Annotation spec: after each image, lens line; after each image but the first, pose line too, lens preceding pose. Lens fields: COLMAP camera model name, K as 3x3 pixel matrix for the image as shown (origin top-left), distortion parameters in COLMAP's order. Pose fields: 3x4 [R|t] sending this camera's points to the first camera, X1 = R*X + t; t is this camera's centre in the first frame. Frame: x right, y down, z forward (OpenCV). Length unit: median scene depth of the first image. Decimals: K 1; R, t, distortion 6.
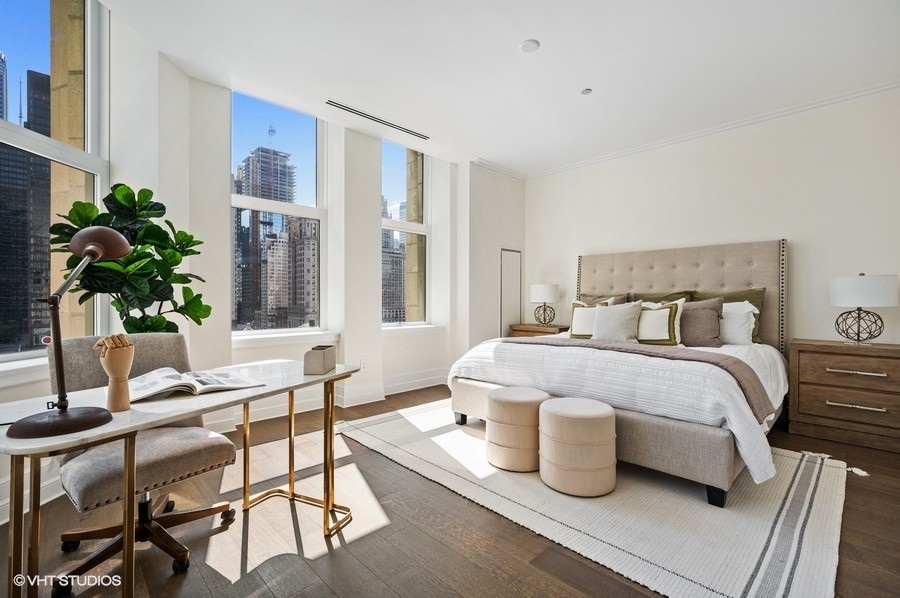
lens RADIAL K [[415.3, 0, 450.0], [0, 415.3, 299.0], [0, 0, 1]] dist [0.018098, 0.000143]
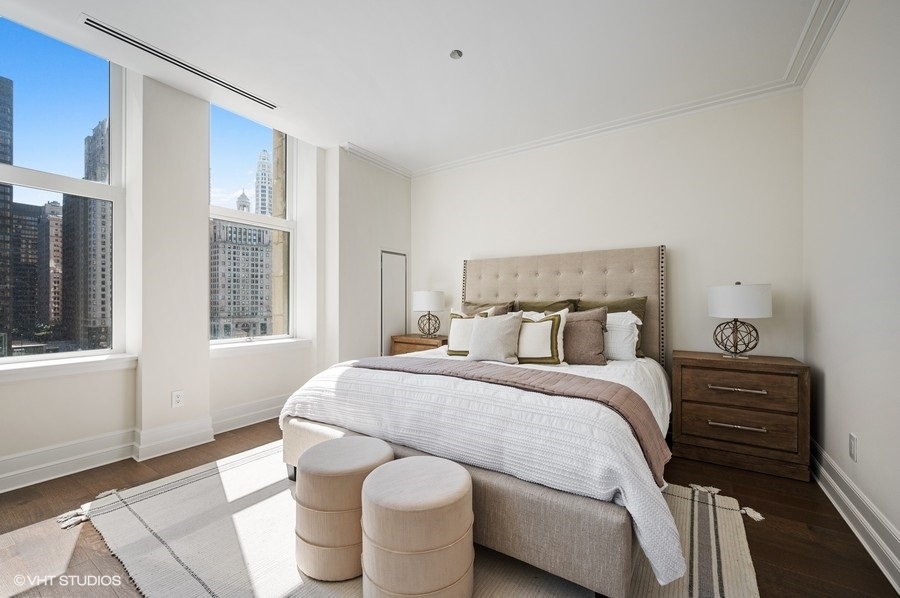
lens RADIAL K [[378.5, 0, 450.0], [0, 378.5, 299.0], [0, 0, 1]] dist [0.024175, -0.000057]
pose [[0.979457, 0.000096, 0.201654, 0.155853], [0.001844, 0.999954, -0.009430, -0.014554], [-0.201645, 0.009608, 0.979412, 0.264775]]
